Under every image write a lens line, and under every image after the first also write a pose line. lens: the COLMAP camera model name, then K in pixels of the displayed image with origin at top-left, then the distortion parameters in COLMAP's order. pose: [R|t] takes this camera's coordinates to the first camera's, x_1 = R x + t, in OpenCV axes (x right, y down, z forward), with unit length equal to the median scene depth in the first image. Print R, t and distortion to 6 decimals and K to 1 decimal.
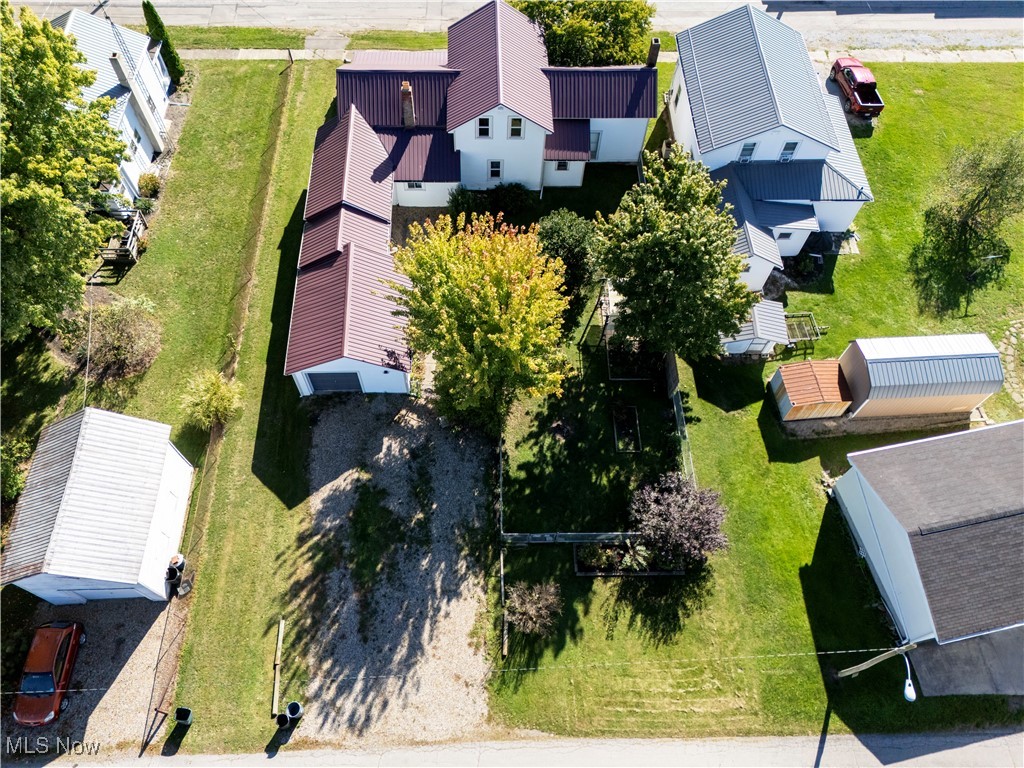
lens RADIAL K [[744.0, 0, 511.3], [0, 744.0, 386.2], [0, 0, 1]] dist [0.053367, -0.043916]
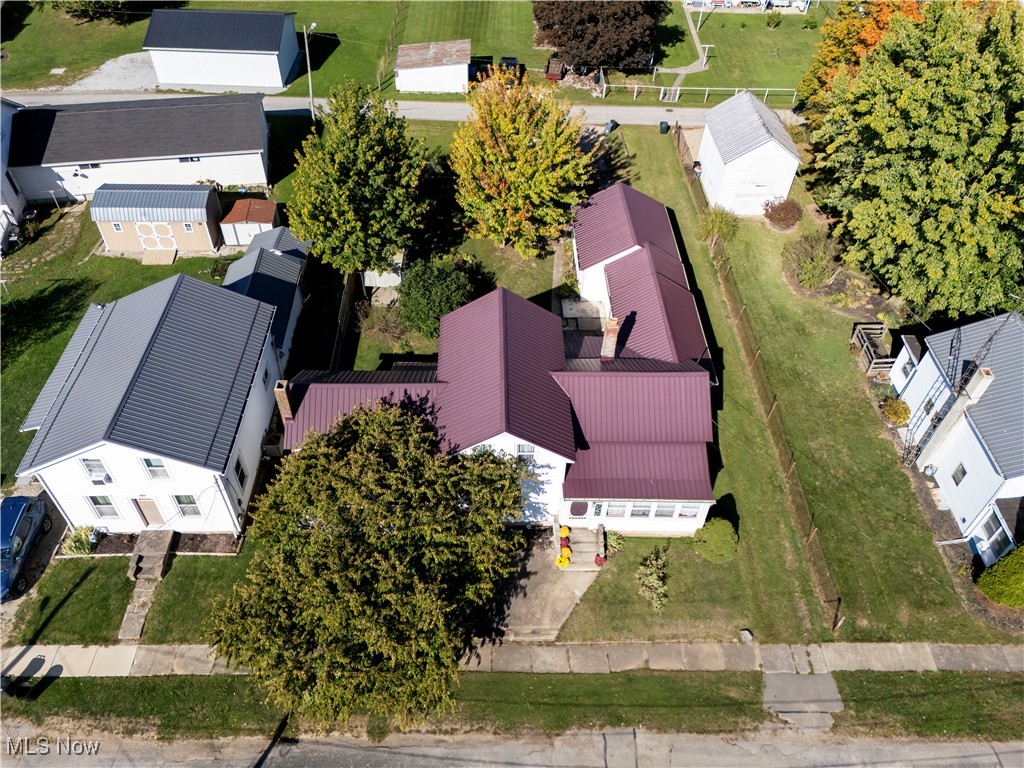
lens RADIAL K [[744.0, 0, 514.4], [0, 744.0, 381.3], [0, 0, 1]] dist [0.053367, -0.043916]
pose [[-0.997703, -0.051977, -0.043450, 0.006029], [-0.027232, -0.279577, 0.959737, -1.471420], [-0.062032, 0.958715, 0.277519, 1.011381]]
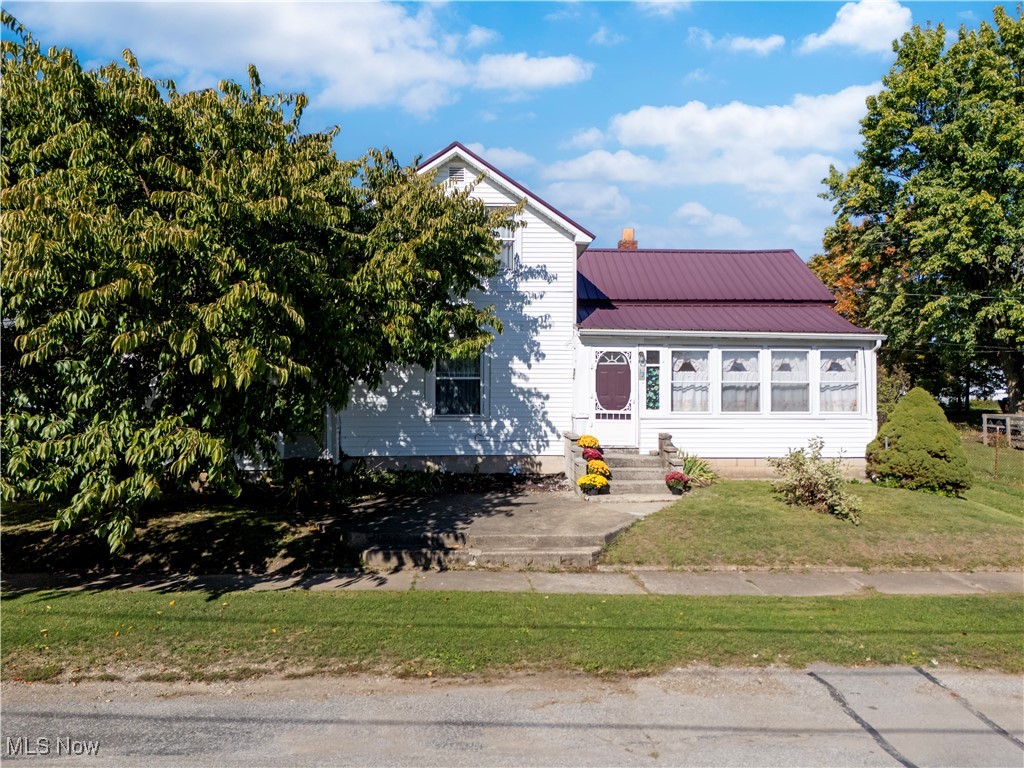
lens RADIAL K [[744.0, 0, 511.8], [0, 744.0, 412.4], [0, 0, 1]] dist [0.053367, -0.043916]
pose [[-0.998833, -0.041371, -0.024922, -0.052622], [-0.040929, 0.451095, 0.891537, -1.004531], [-0.025642, 0.891516, -0.452262, 1.659248]]
